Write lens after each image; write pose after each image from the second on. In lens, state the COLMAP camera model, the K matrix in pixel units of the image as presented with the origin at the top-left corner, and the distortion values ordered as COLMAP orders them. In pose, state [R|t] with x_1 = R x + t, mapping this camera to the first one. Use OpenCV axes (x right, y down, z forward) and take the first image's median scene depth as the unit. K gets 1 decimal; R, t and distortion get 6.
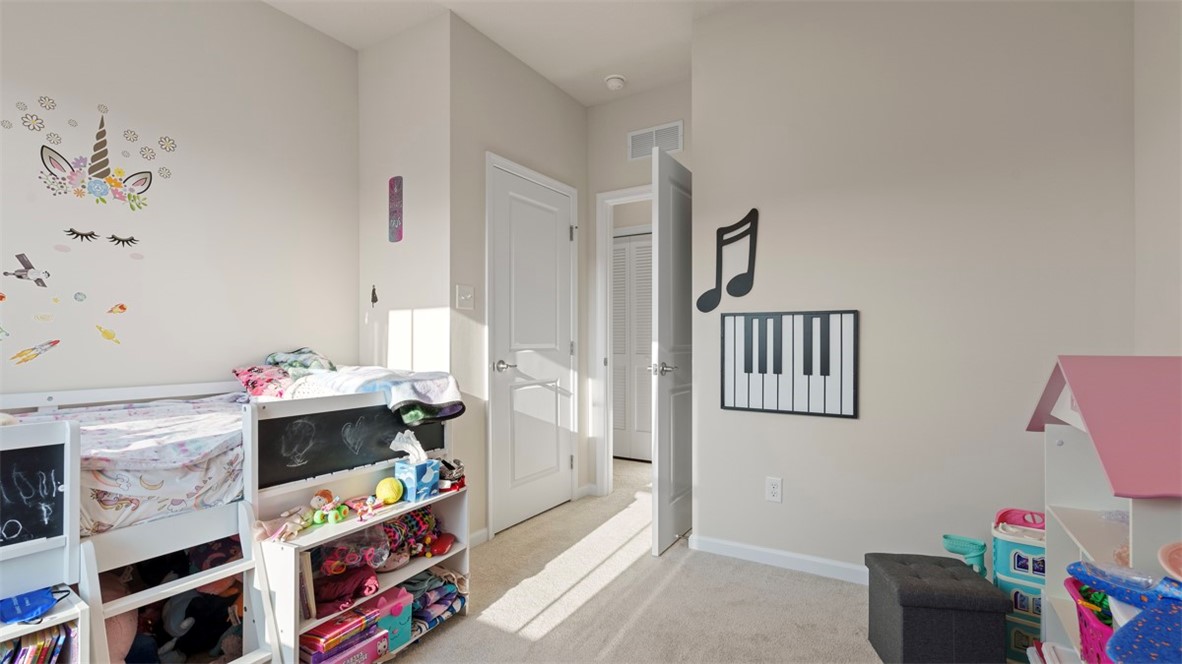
lens RADIAL K [[541.0, 0, 591.0], [0, 541.0, 332.0], [0, 0, 1]] dist [-0.000229, 0.000308]
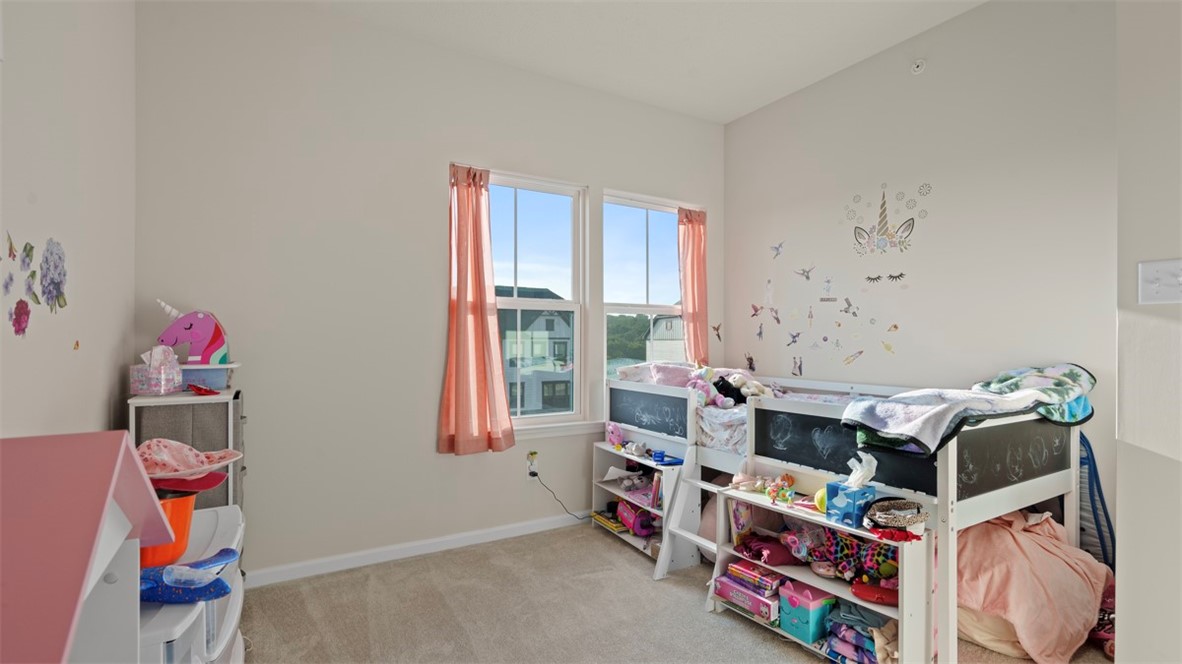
lens RADIAL K [[541.0, 0, 591.0], [0, 541.0, 332.0], [0, 0, 1]] dist [-0.000229, 0.000308]
pose [[-0.460379, -0.014489, -0.887604, 0.735377], [0.012603, 0.999659, -0.022855, -0.012949], [0.887633, -0.021708, -0.460040, 1.037788]]
